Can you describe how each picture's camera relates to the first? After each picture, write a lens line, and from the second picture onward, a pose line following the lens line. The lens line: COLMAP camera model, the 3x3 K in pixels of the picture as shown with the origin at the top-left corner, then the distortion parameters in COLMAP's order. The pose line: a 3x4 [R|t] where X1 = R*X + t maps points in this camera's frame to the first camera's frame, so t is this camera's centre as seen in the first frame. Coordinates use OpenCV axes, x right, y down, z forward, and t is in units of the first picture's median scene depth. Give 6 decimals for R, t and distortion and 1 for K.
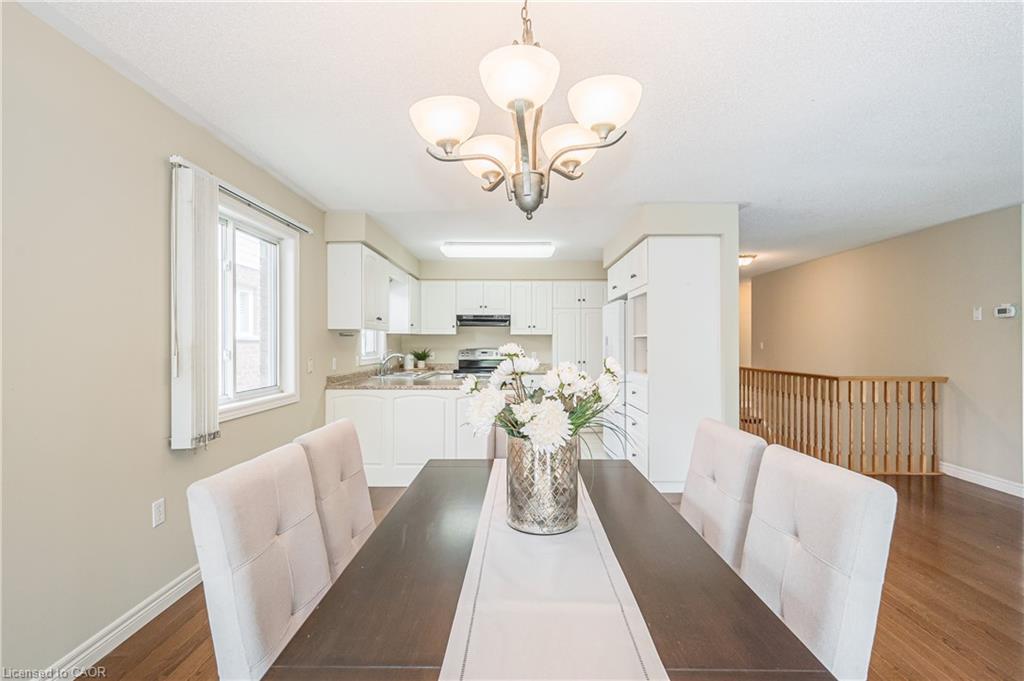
lens RADIAL K [[463.2, 0, 515.3], [0, 463.2, 342.1], [0, 0, 1]] dist [0.000979, 0.000144]
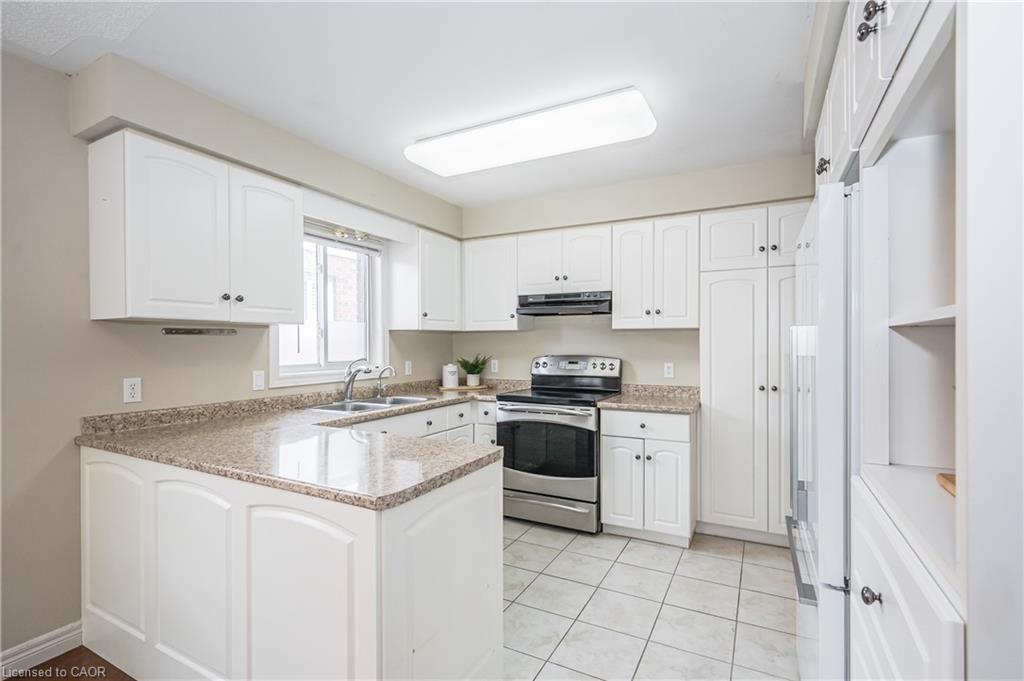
lens RADIAL K [[474.3, 0, 514.7], [0, 474.3, 345.5], [0, 0, 1]] dist [0.000176, 0.000124]
pose [[0.885071, -0.000046, -0.465457, 0.140658], [0.003456, 0.999973, 0.006472, -0.001525], [0.465444, -0.007337, 0.885047, 0.489896]]
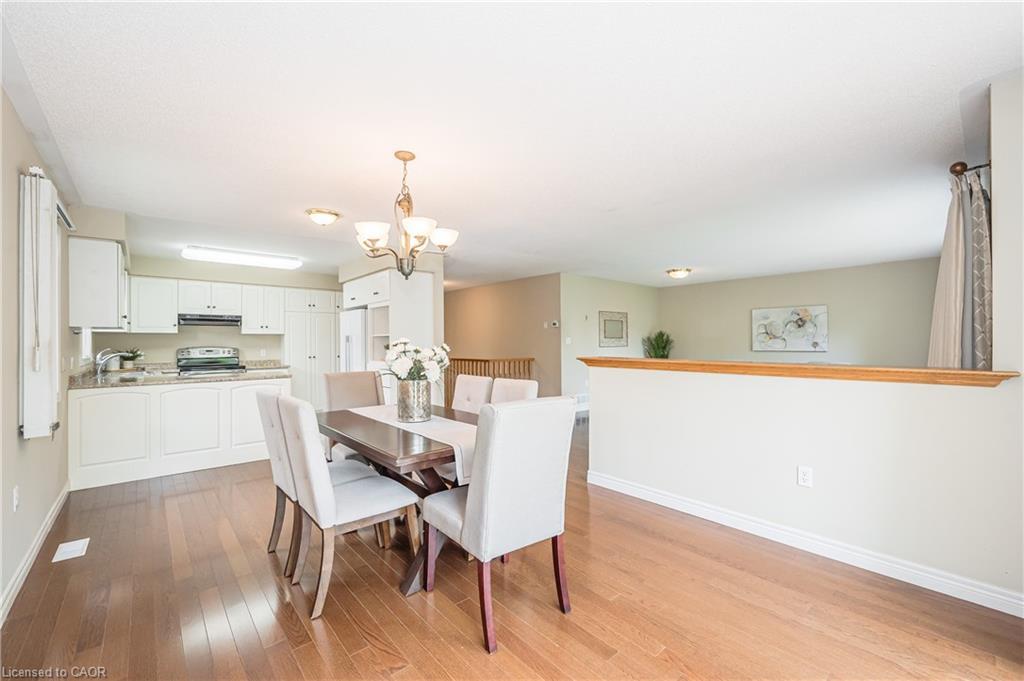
lens RADIAL K [[423.0, 0, 511.1], [0, 423.0, 341.2], [0, 0, 1]] dist [0.003699, 0.000008]
pose [[0.753858, -0.004094, 0.657025, -0.189278], [0.005302, 0.999986, 0.000148, 0.004338], [-0.657016, 0.003372, 0.753869, -0.166716]]
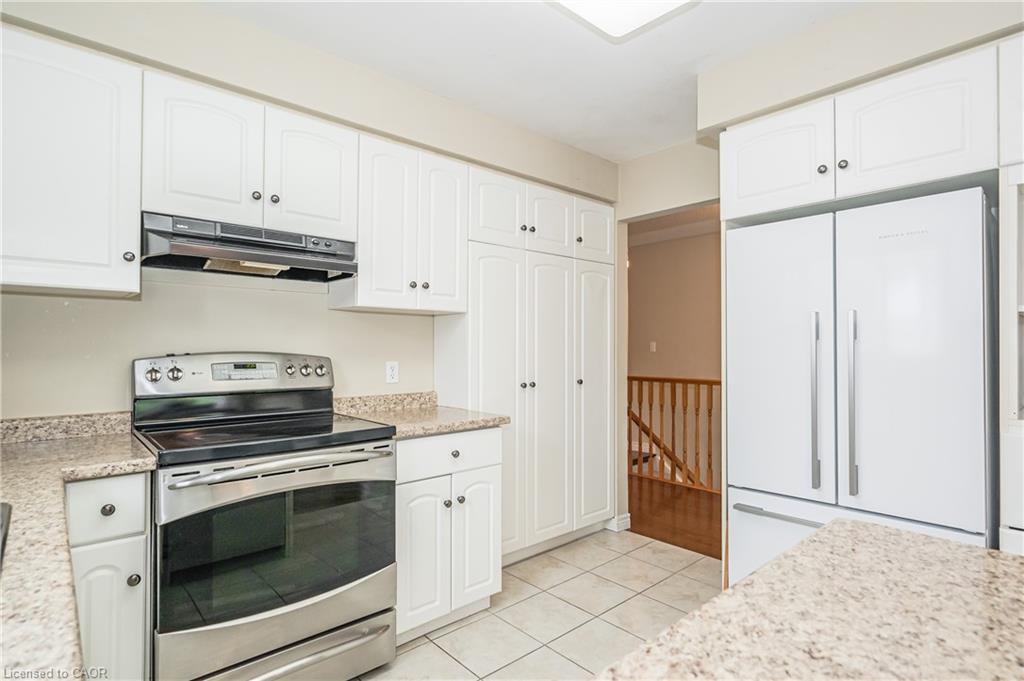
lens RADIAL K [[519.6, 0, 512.0], [0, 519.6, 340.5], [0, 0, 1]] dist [-0.001601, -0.000005]
pose [[0.747526, 0.010339, 0.664153, -0.163562], [-0.003539, 0.999927, -0.011583, 0.010508], [-0.664224, 0.006309, 0.747507, 0.682624]]
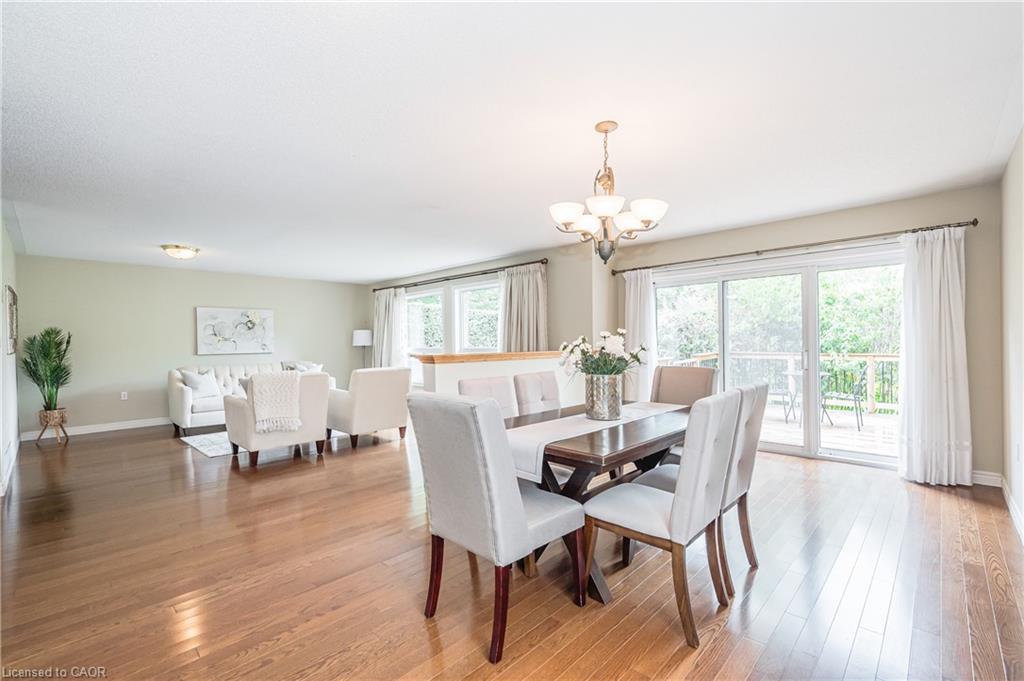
lens RADIAL K [[444.5, 0, 514.0], [0, 444.5, 345.3], [0, 0, 1]] dist [-0.001886, -0.000041]
pose [[-0.720595, 0.000609, 0.693356, -0.207561], [0.007921, 0.999942, 0.007354, 0.010984], [-0.693311, 0.010791, -0.720558, 0.547349]]
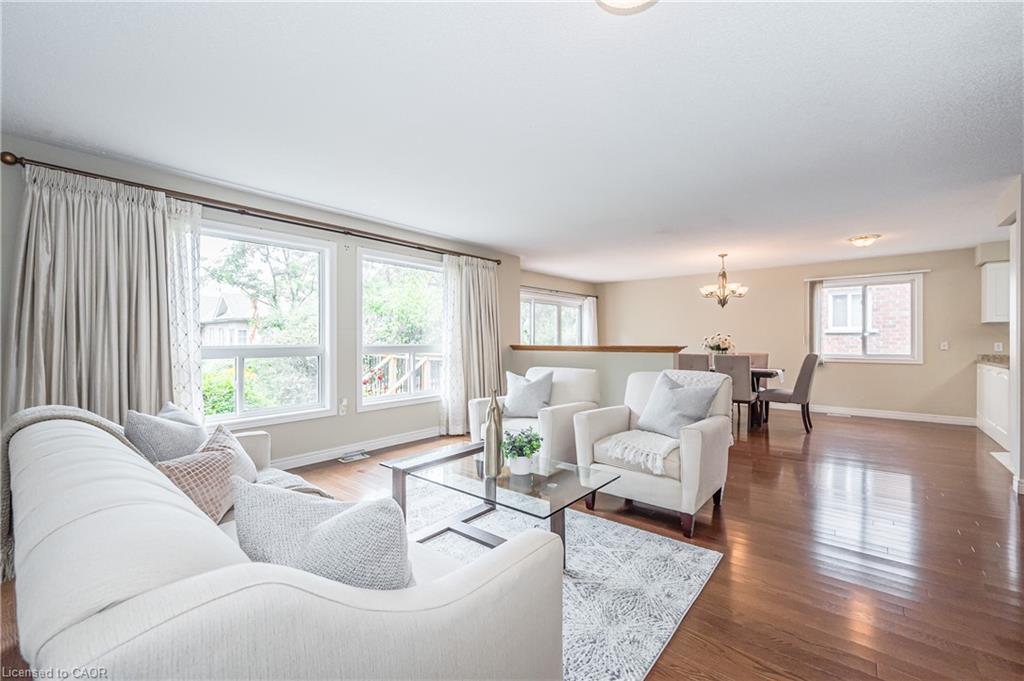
lens RADIAL K [[423.0, 0, 511.1], [0, 423.0, 341.2], [0, 0, 1]] dist [0.003699, 0.000008]
pose [[-0.646908, -0.000125, -0.762568, 1.051992], [0.001681, 0.999997, -0.001590, 0.019218], [0.762566, -0.002310, -0.646906, 0.464083]]
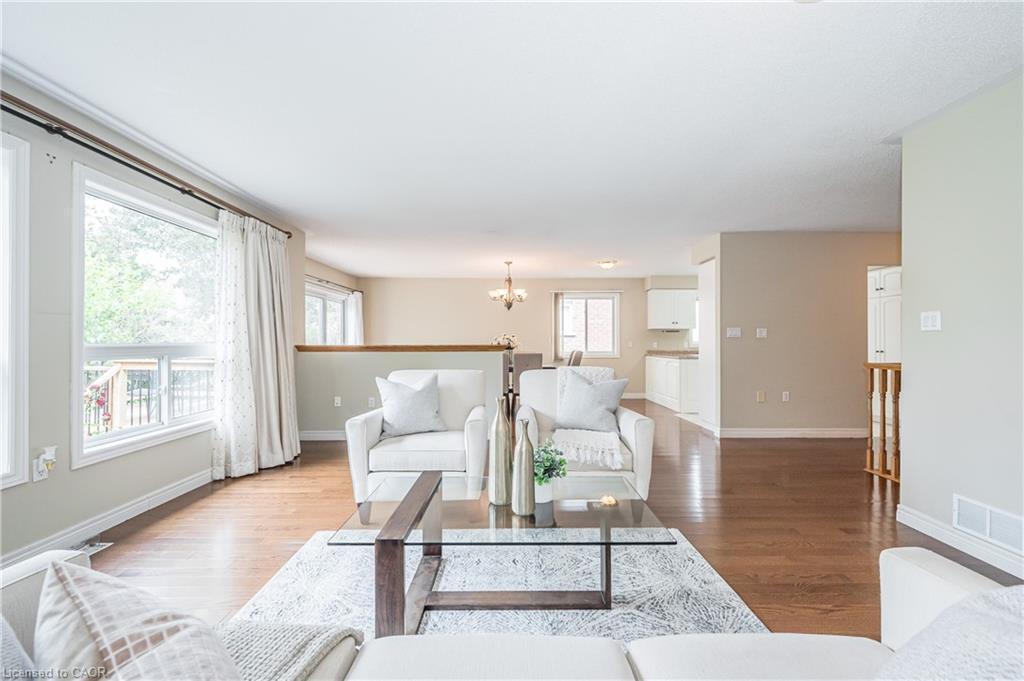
lens RADIAL K [[423.0, 0, 511.1], [0, 423.0, 341.2], [0, 0, 1]] dist [0.003699, 0.000008]
pose [[-0.002106, -0.004868, -0.999986, 1.060785], [0.002801, 0.999984, -0.004874, 0.024272], [0.999994, -0.002811, -0.002093, 0.216097]]
